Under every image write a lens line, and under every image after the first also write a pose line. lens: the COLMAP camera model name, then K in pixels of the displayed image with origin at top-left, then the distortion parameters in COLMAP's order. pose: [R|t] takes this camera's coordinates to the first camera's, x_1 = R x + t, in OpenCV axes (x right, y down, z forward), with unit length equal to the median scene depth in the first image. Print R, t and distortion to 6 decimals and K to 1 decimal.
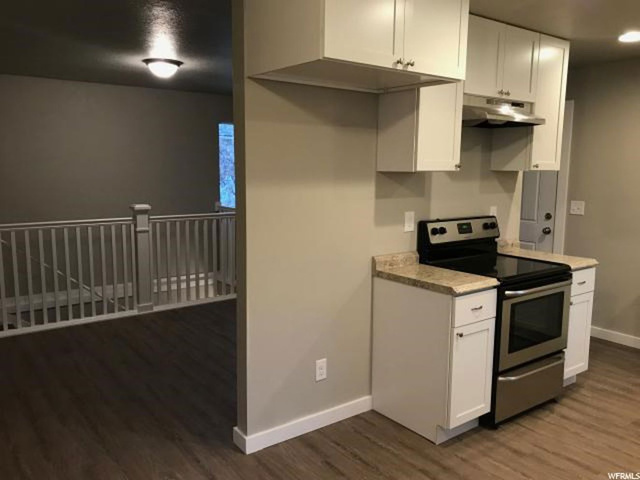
lens RADIAL K [[522.4, 0, 316.0], [0, 522.4, 239.7], [0, 0, 1]] dist [0.059665, -0.086736]
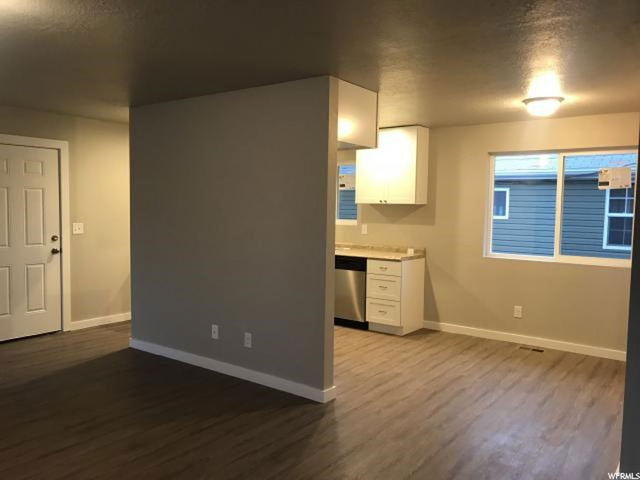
lens RADIAL K [[522.4, 0, 316.0], [0, 522.4, 239.7], [0, 0, 1]] dist [0.059665, -0.086736]
pose [[-0.281431, -0.073660, 0.956750, -1.257819], [0.116770, 0.987011, 0.110338, -0.156272], [-0.952450, 0.142772, -0.269174, 1.194458]]
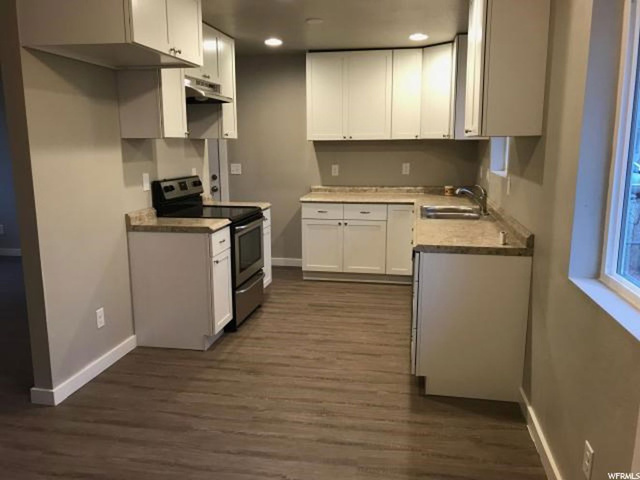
lens RADIAL K [[522.4, 0, 316.0], [0, 522.4, 239.7], [0, 0, 1]] dist [0.059665, -0.086736]
pose [[0.735377, -0.134044, 0.664269, -0.352646], [0.103253, 0.990960, 0.085661, 0.032814], [-0.669746, 0.005595, 0.742569, -0.128141]]
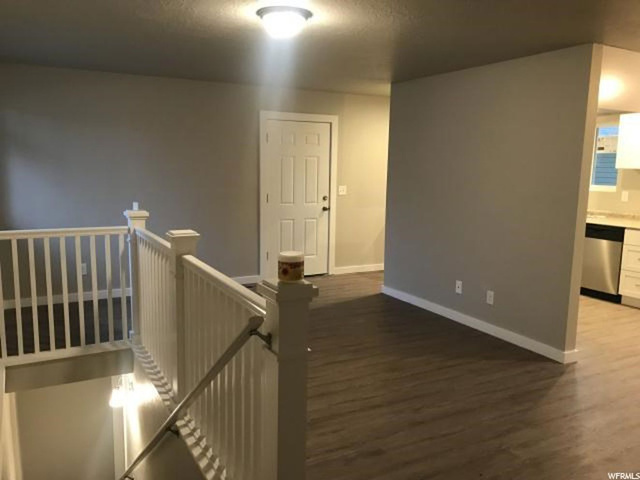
lens RADIAL K [[522.1, 0, 320.0], [0, 522.1, 240.0], [0, 0, 1]] dist [0.085380, -0.086204]
pose [[0.145740, -0.150408, 0.977823, -1.426265], [0.121726, 0.983592, 0.133153, -0.185815], [-0.981806, 0.099621, 0.161658, 1.246593]]
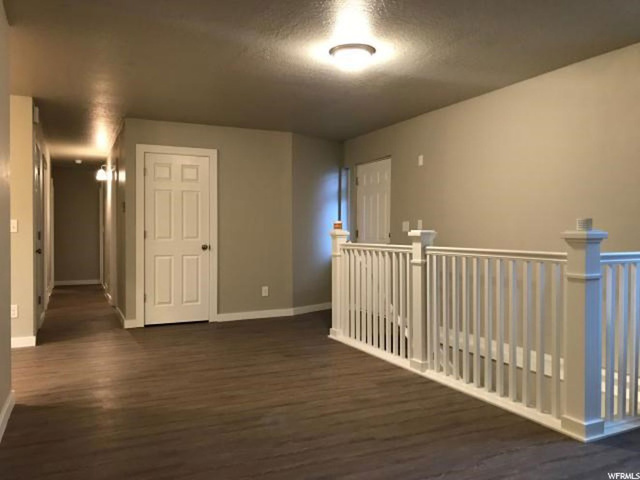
lens RADIAL K [[522.4, 0, 316.0], [0, 522.4, 239.7], [0, 0, 1]] dist [0.059665, -0.086736]
pose [[-0.220914, -0.006177, -0.975274, 0.762664], [-0.136153, 0.990383, 0.024568, -0.083325], [0.965743, 0.138214, -0.219631, 1.669443]]
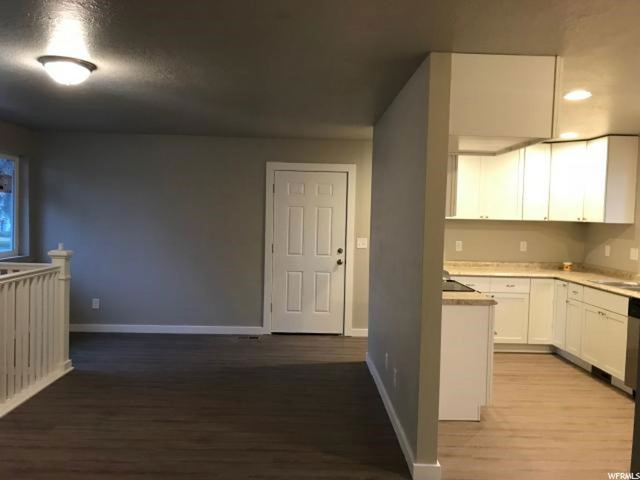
lens RADIAL K [[522.4, 0, 316.0], [0, 522.4, 239.7], [0, 0, 1]] dist [0.059665, -0.086736]
pose [[0.584705, -0.028989, 0.810728, -0.974968], [0.091245, 0.995370, -0.030215, -0.058859], [-0.806099, 0.091642, 0.584643, 0.464227]]
